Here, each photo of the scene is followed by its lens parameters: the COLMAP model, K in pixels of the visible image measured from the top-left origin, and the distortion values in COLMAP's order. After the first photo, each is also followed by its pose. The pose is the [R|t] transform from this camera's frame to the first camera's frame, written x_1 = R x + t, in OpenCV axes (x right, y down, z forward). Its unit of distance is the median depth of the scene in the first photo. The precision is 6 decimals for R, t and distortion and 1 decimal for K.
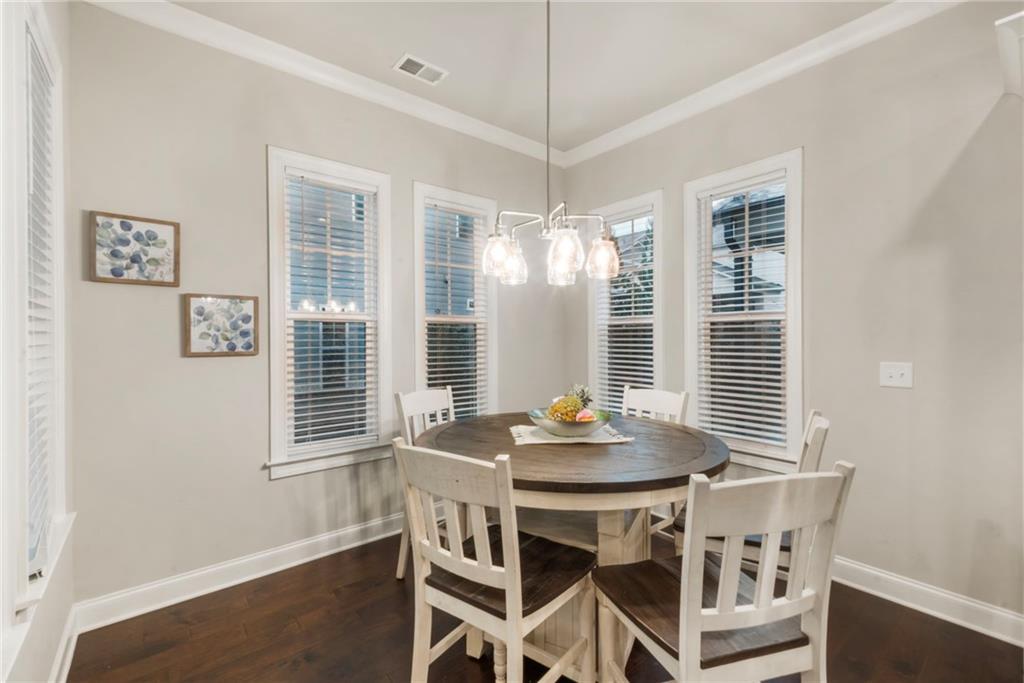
lens RADIAL K [[442.3, 0, 512.0], [0, 442.3, 341.5], [0, 0, 1]] dist [0.020666, 0.000068]
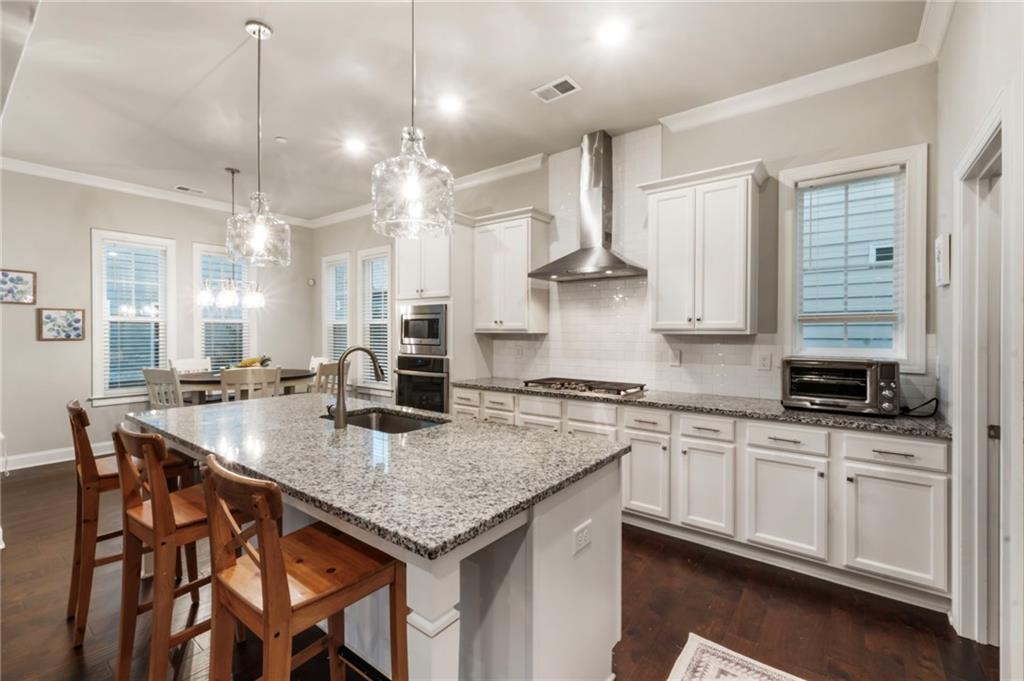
lens RADIAL K [[443.8, 0, 513.9], [0, 443.8, 334.6], [0, 0, 1]] dist [0.011854, -0.000029]
pose [[0.972703, 0.004116, 0.232018, 0.782903], [-0.003804, 0.999991, -0.001791, 0.003601], [-0.232023, 0.000859, 0.972710, -1.312986]]
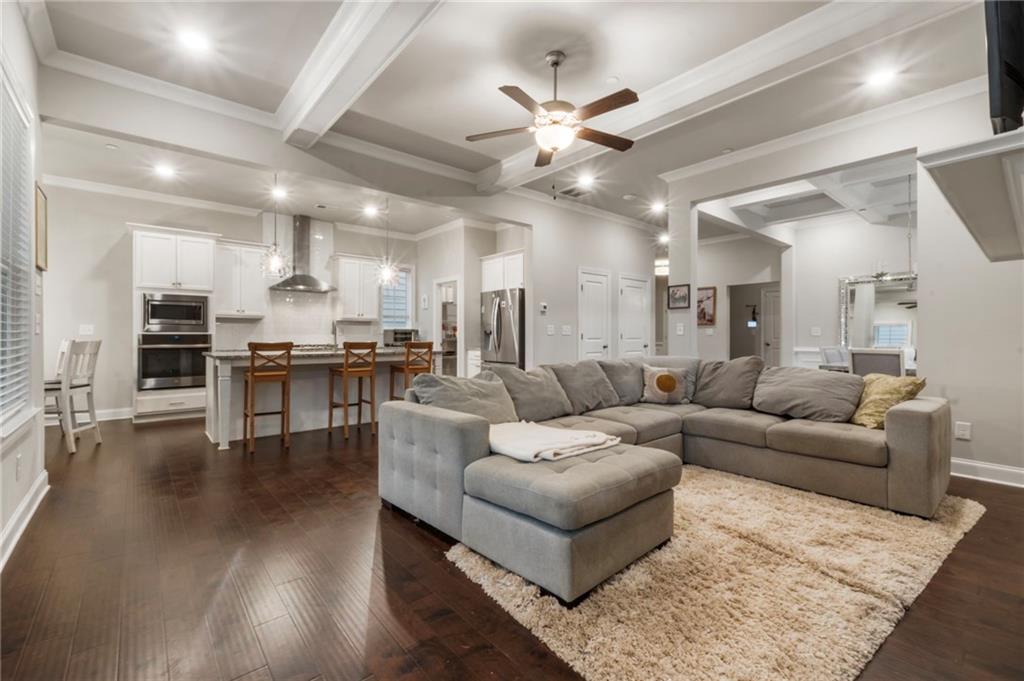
lens RADIAL K [[443.8, 0, 513.9], [0, 443.8, 334.6], [0, 0, 1]] dist [0.011854, -0.000029]
pose [[-0.020801, 0.007051, 0.999759, -1.557474], [0.006830, 0.999953, -0.006910, 0.124535], [-0.999760, 0.006685, -0.020849, -1.212327]]
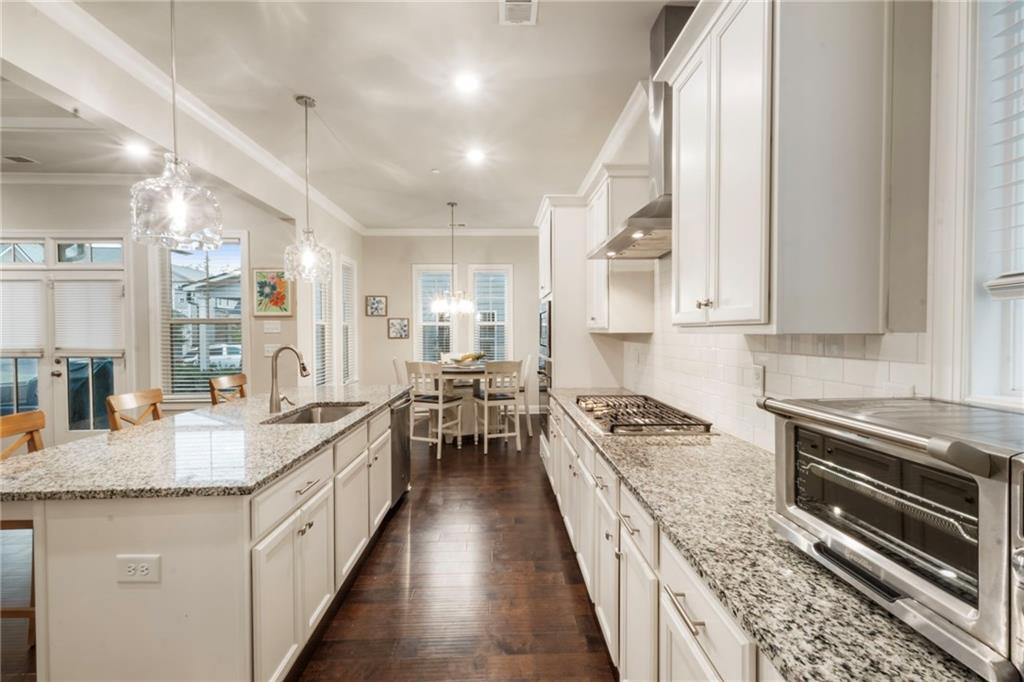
lens RADIAL K [[435.4, 0, 516.0], [0, 435.4, 343.8], [0, 0, 1]] dist [-0.002991, -0.000226]
pose [[0.798578, 0.017066, -0.601650, 1.726317], [-0.005038, 0.999752, 0.021672, 0.000724], [0.601871, -0.014275, 0.798466, -0.850427]]
